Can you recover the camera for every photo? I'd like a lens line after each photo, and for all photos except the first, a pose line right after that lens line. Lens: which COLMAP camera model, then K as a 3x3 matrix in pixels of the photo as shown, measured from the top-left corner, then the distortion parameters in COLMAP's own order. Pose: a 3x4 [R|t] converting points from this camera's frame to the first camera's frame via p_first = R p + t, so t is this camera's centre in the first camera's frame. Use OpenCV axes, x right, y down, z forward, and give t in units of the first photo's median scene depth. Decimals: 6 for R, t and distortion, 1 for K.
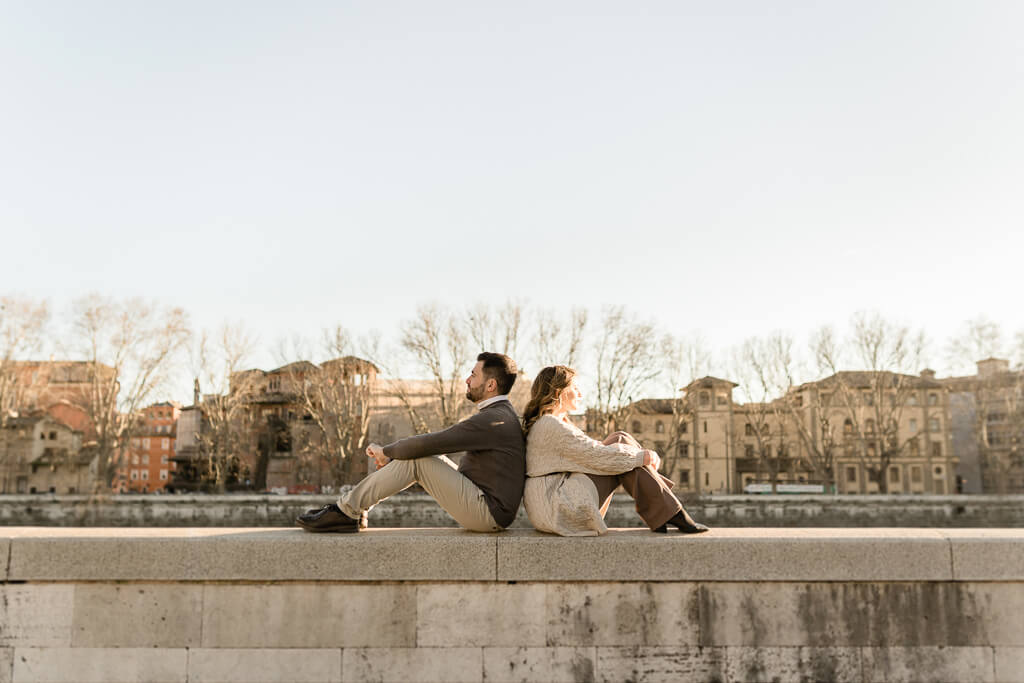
lens RADIAL K [[1015.4, 0, 508.4], [0, 1015.4, 342.1], [0, 0, 1]] dist [0.015503, 0.000000]
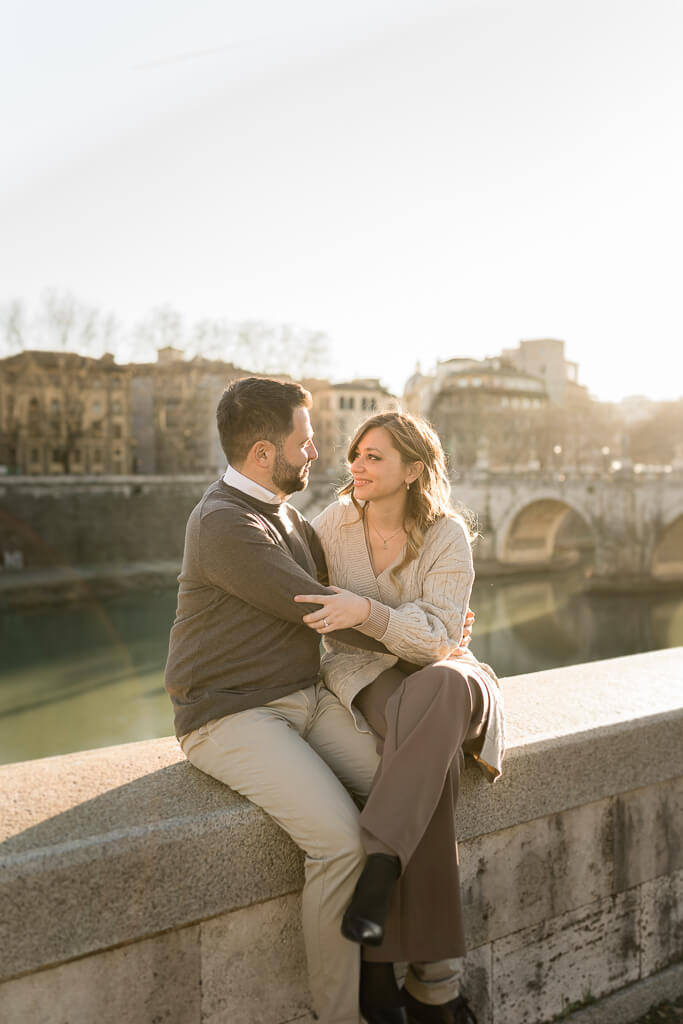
lens RADIAL K [[1015.4, 0, 343.4], [0, 1015.4, 518.0], [0, 0, 1]] dist [0.015503, 0.000000]
pose [[0.797384, -0.032199, 0.602613, -0.303156], [-0.086599, 0.982135, 0.167067, -0.013110], [-0.597227, -0.185403, 0.780350, 0.654383]]
